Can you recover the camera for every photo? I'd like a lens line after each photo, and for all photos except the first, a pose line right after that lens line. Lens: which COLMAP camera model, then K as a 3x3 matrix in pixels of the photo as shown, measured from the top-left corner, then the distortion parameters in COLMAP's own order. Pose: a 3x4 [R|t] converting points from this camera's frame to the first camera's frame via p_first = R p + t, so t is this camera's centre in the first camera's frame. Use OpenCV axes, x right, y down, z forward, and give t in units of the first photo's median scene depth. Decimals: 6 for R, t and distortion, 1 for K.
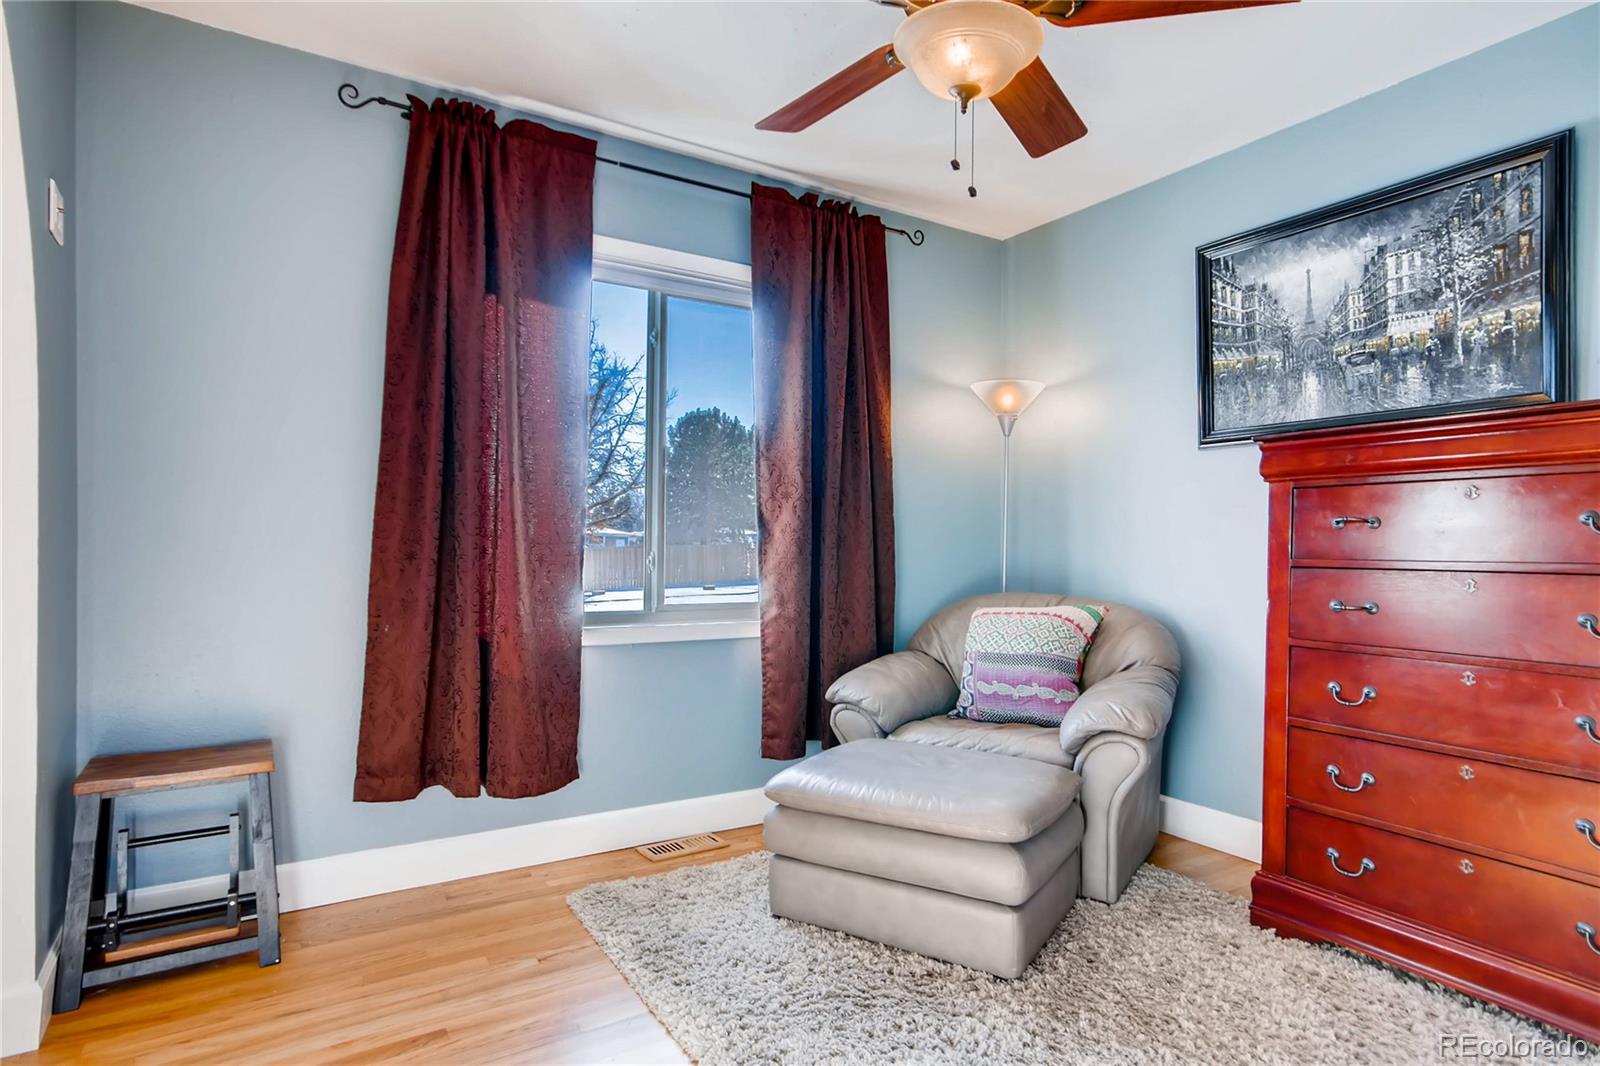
lens RADIAL K [[864.6, 0, 801.2], [0, 864.6, 543.8], [0, 0, 1]] dist [-0.030214, 0.036451]
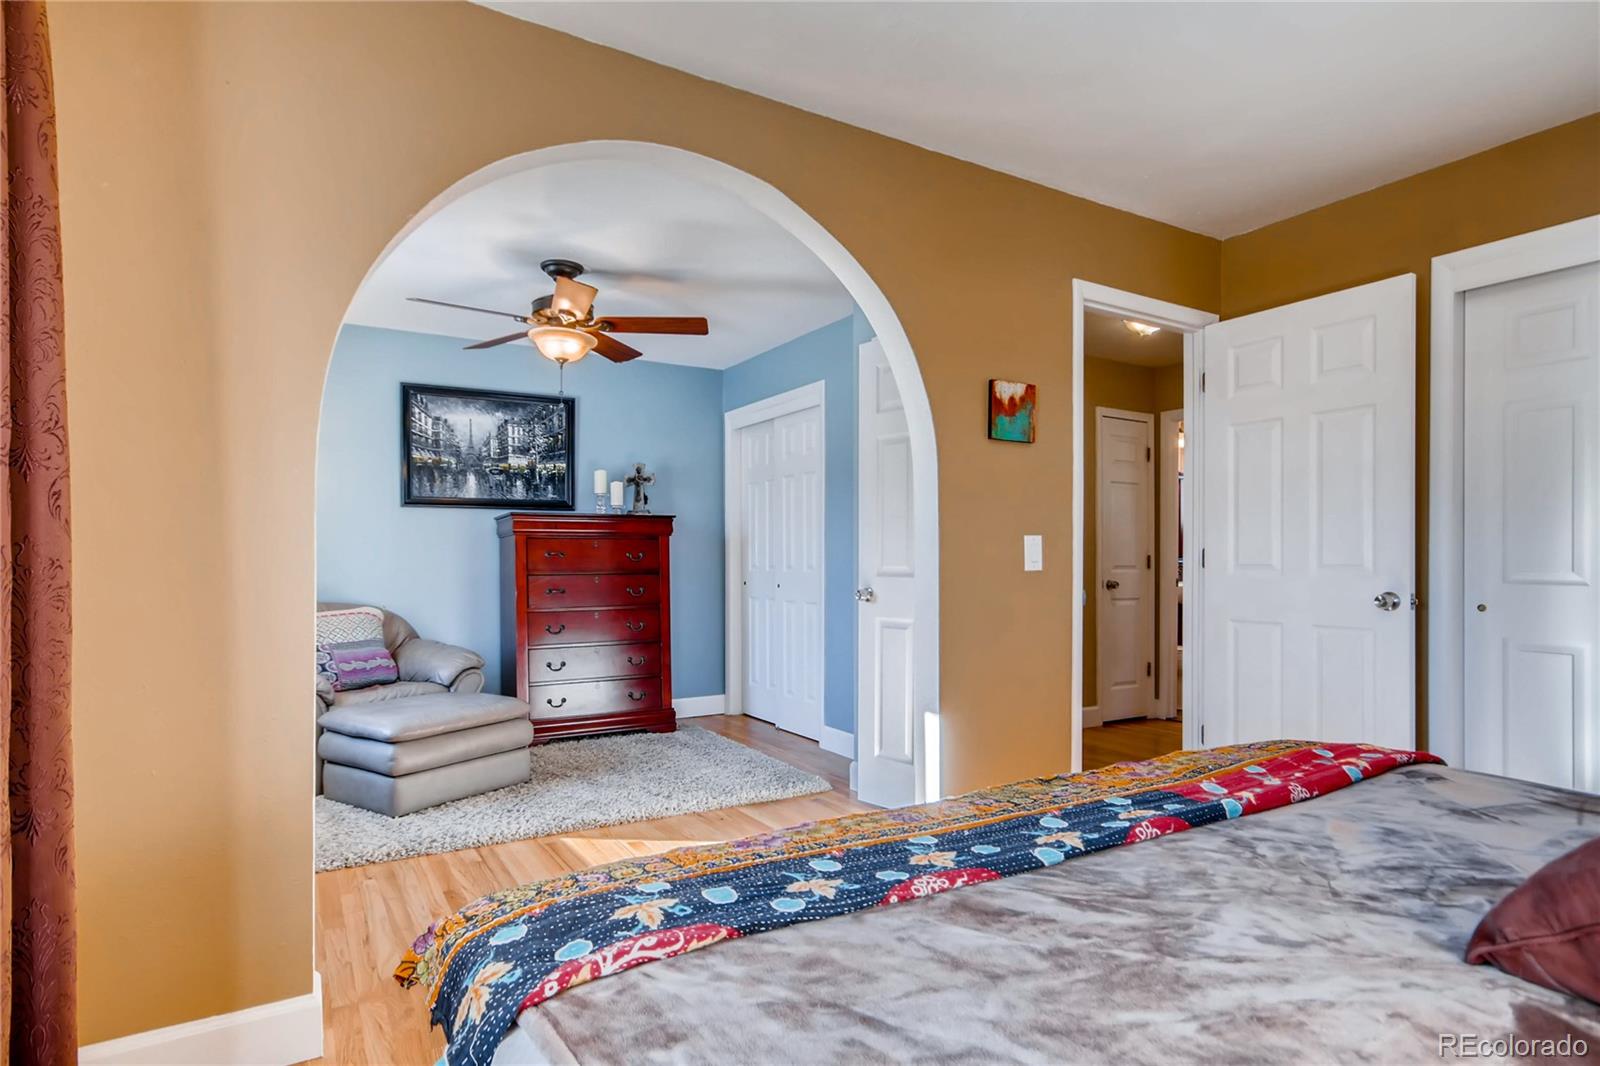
lens RADIAL K [[852.7, 0, 806.2], [0, 852.7, 546.1], [0, 0, 1]] dist [-0.024146, 0.027976]
pose [[0.022989, 0.009982, 0.999686, -1.207069], [0.000964, 0.999949, -0.010007, -0.018929], [-0.999735, 0.001194, 0.022978, 0.208781]]
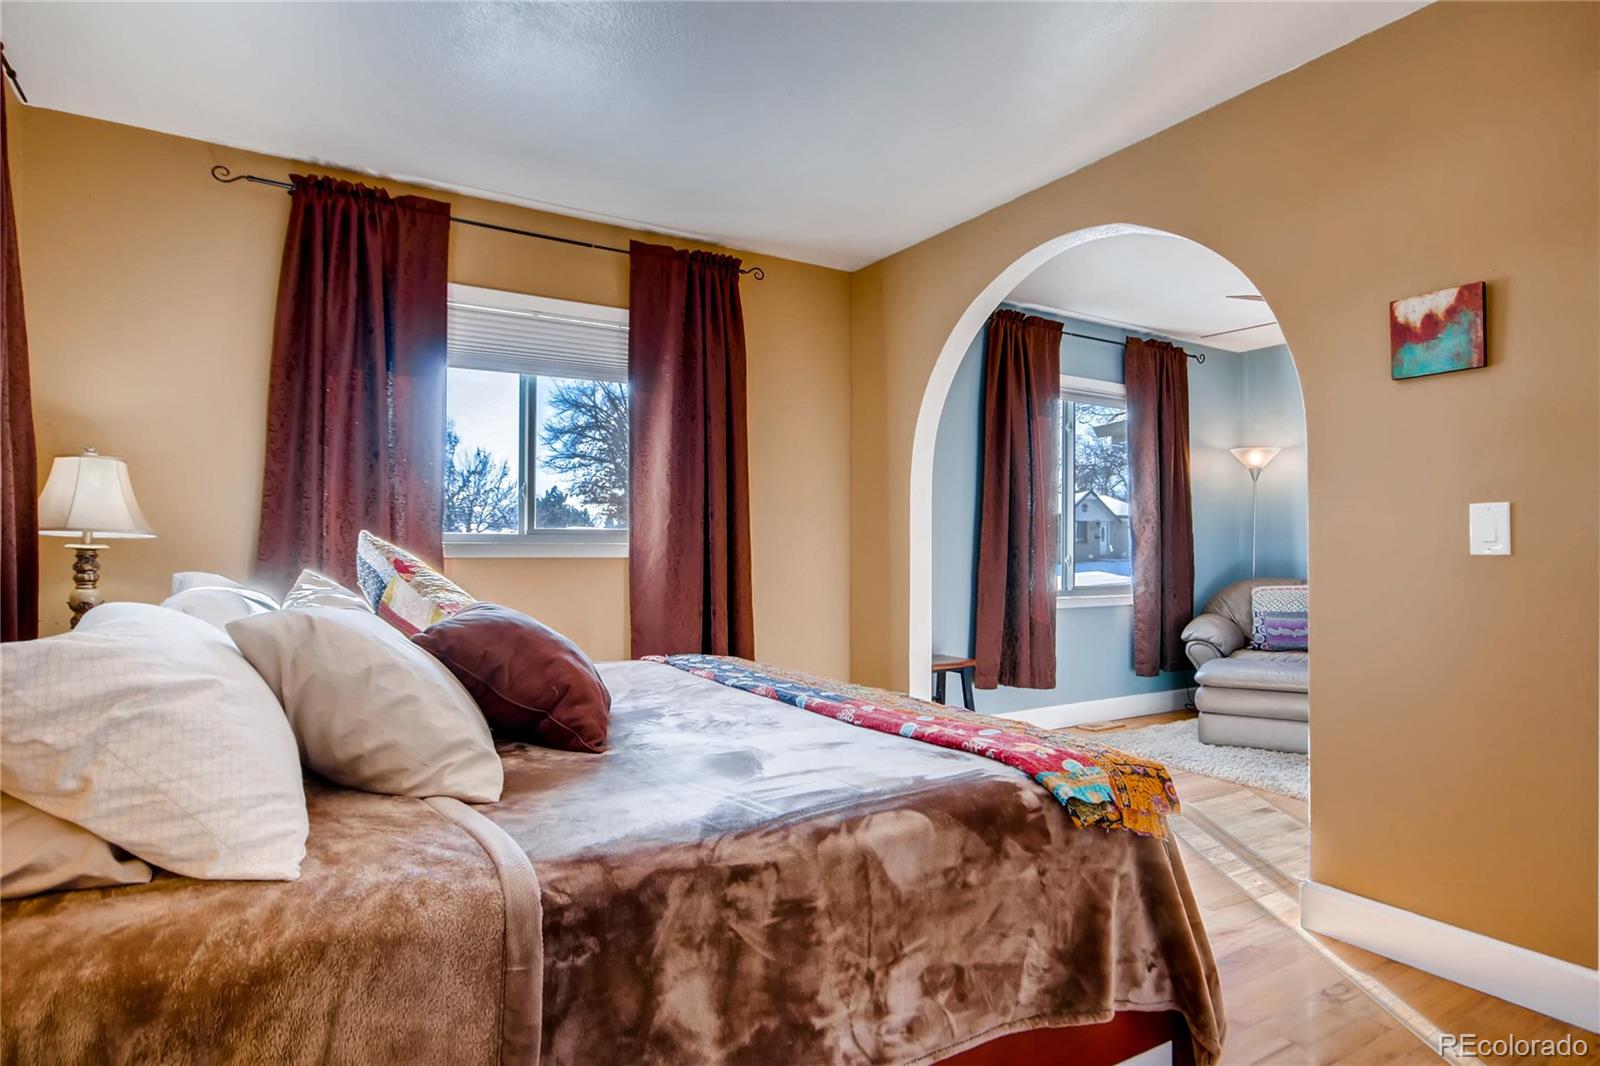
lens RADIAL K [[856.2, 0, 839.3], [0, 856.2, 545.8], [0, 0, 1]] dist [0.002497, 0.000310]
pose [[0.999643, -0.004193, 0.026378, -0.725033], [0.004225, 0.999990, -0.001146, -0.008396], [-0.026373, 0.001257, 0.999651, -0.722578]]
